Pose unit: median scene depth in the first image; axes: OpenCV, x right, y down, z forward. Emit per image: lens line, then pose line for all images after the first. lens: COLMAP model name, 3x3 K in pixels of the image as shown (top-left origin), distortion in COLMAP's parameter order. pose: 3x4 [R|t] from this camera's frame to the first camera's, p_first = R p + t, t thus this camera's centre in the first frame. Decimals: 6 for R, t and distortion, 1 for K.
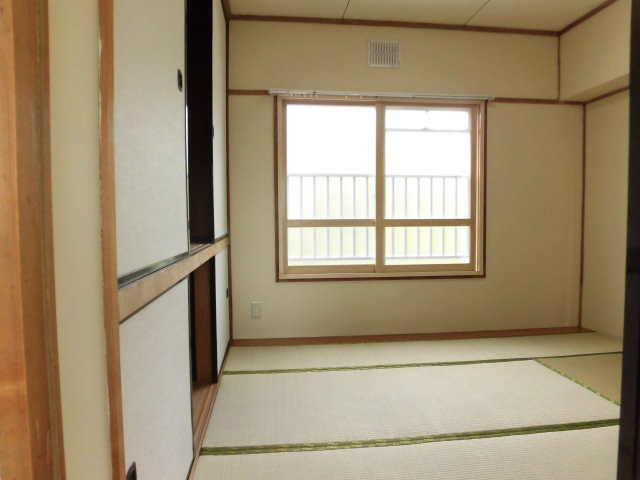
lens RADIAL K [[459.7, 0, 317.6], [0, 459.7, 242.1], [0, 0, 1]] dist [-0.052599, -0.002020]
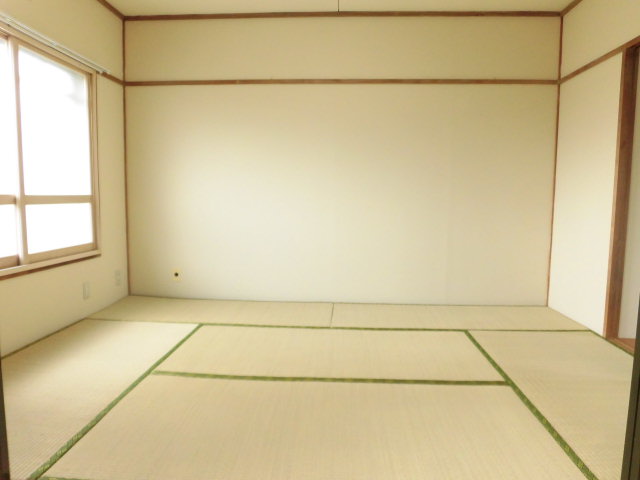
lens RADIAL K [[459.7, 0, 317.6], [0, 459.7, 242.1], [0, 0, 1]] dist [-0.052599, -0.002020]
pose [[0.176572, -0.090628, 0.980107, -0.516389], [0.039059, 0.995613, 0.085025, -0.016573], [-0.983512, 0.023269, 0.179338, 0.383306]]
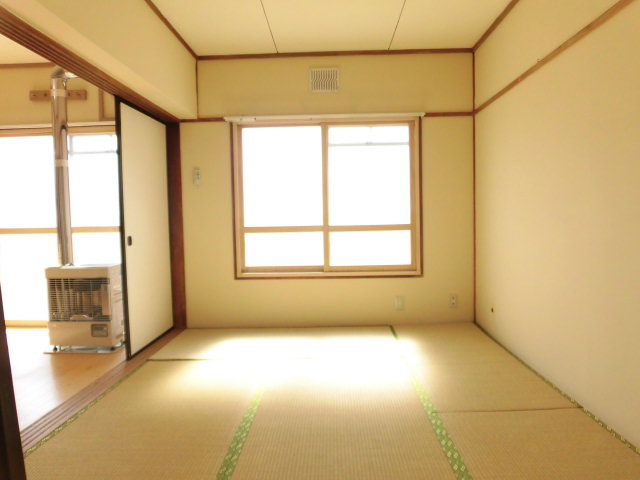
lens RADIAL K [[459.7, 0, 317.6], [0, 459.7, 242.1], [0, 0, 1]] dist [-0.052599, -0.002020]
pose [[0.984168, -0.007850, -0.177067, 0.320283], [0.005469, 0.999888, -0.013932, 0.007995], [0.177156, 0.012743, 0.984100, -0.120358]]
